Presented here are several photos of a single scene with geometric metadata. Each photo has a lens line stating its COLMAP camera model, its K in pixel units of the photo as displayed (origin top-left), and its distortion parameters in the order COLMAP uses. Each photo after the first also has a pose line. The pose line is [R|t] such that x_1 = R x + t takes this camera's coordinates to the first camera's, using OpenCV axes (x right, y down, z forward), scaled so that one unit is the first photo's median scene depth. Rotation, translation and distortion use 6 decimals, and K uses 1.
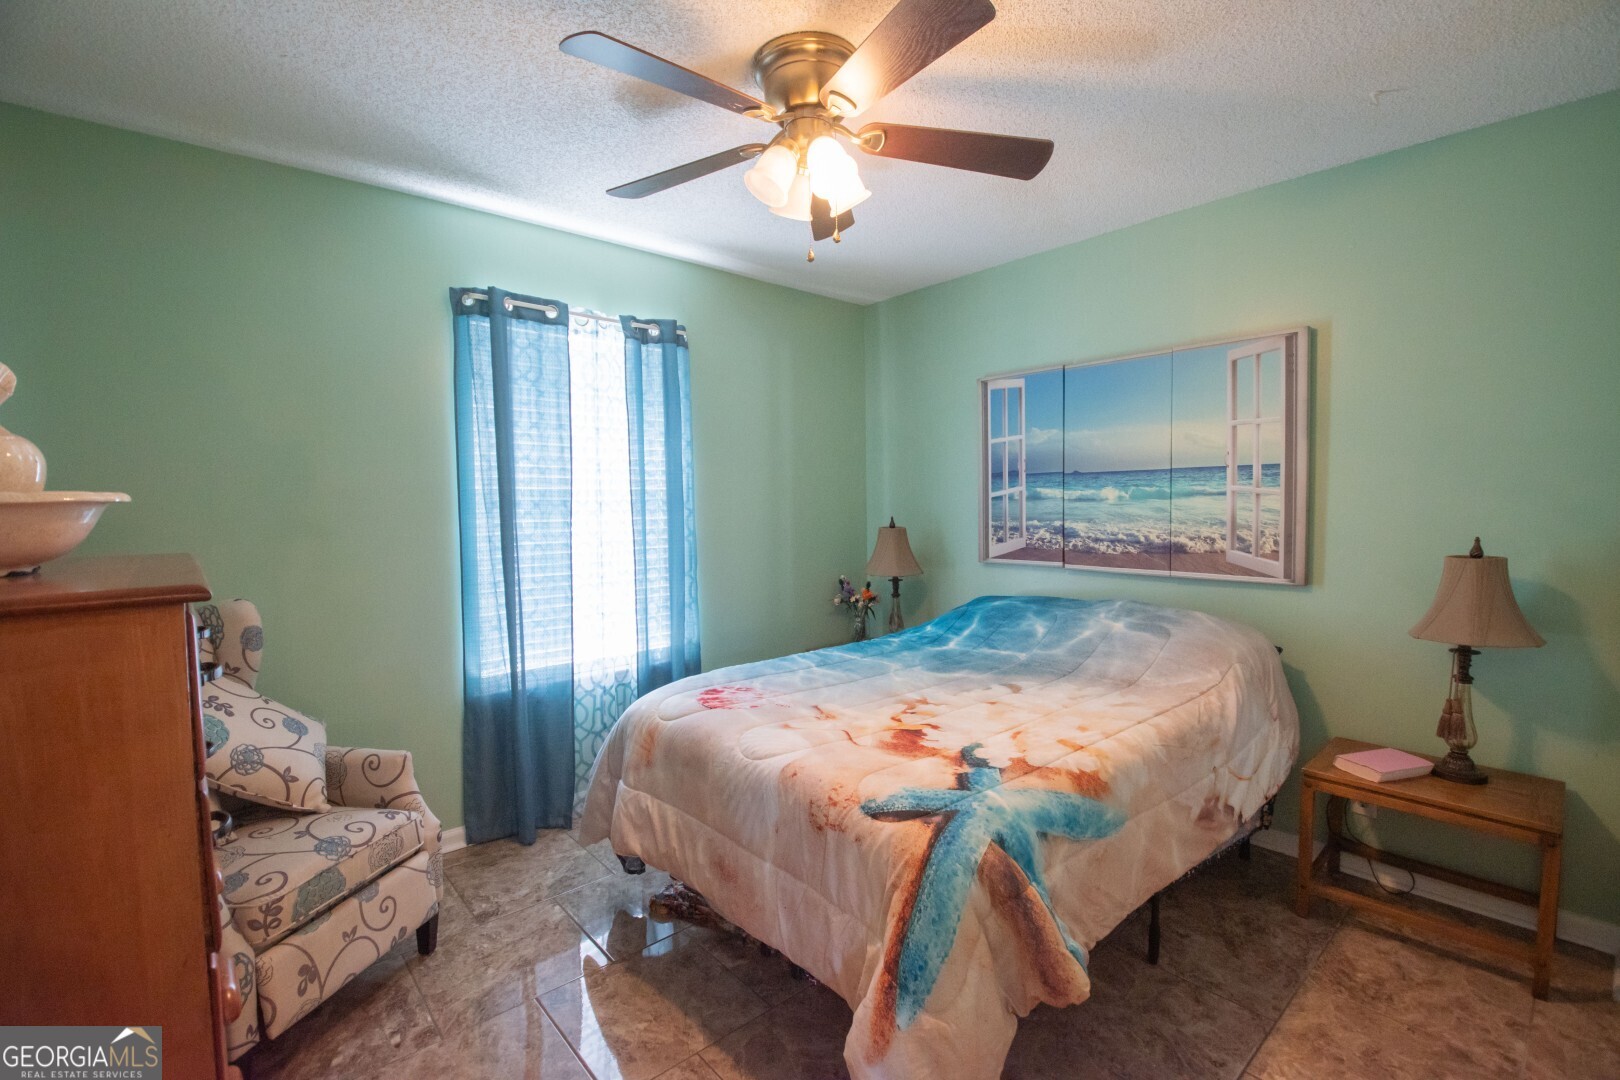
lens RADIAL K [[716.2, 0, 812.9], [0, 716.2, 536.9], [0, 0, 1]] dist [-0.006011, -0.013002]
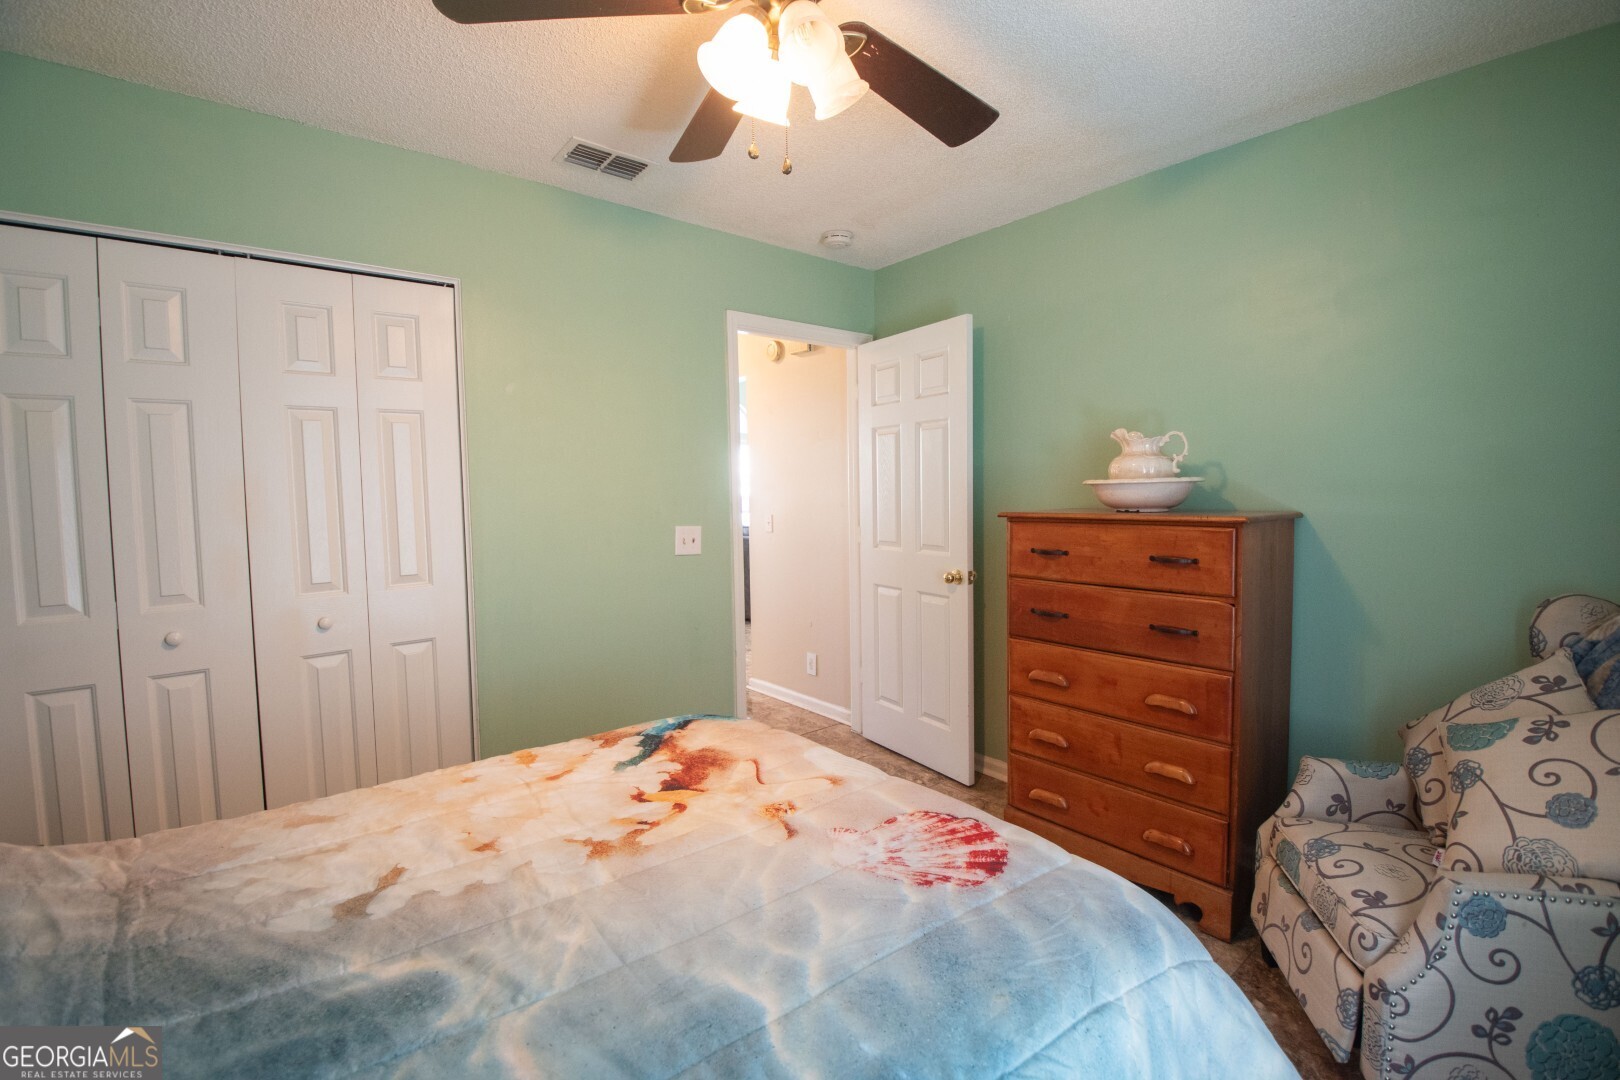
lens RADIAL K [[716.2, 0, 807.1], [0, 716.2, 538.0], [0, 0, 1]] dist [-0.006011, -0.013002]
pose [[-0.999146, 0.022146, 0.034872, -0.040617], [0.025988, 0.993153, 0.113892, -0.087597], [-0.032111, 0.114701, -0.992881, 1.786196]]
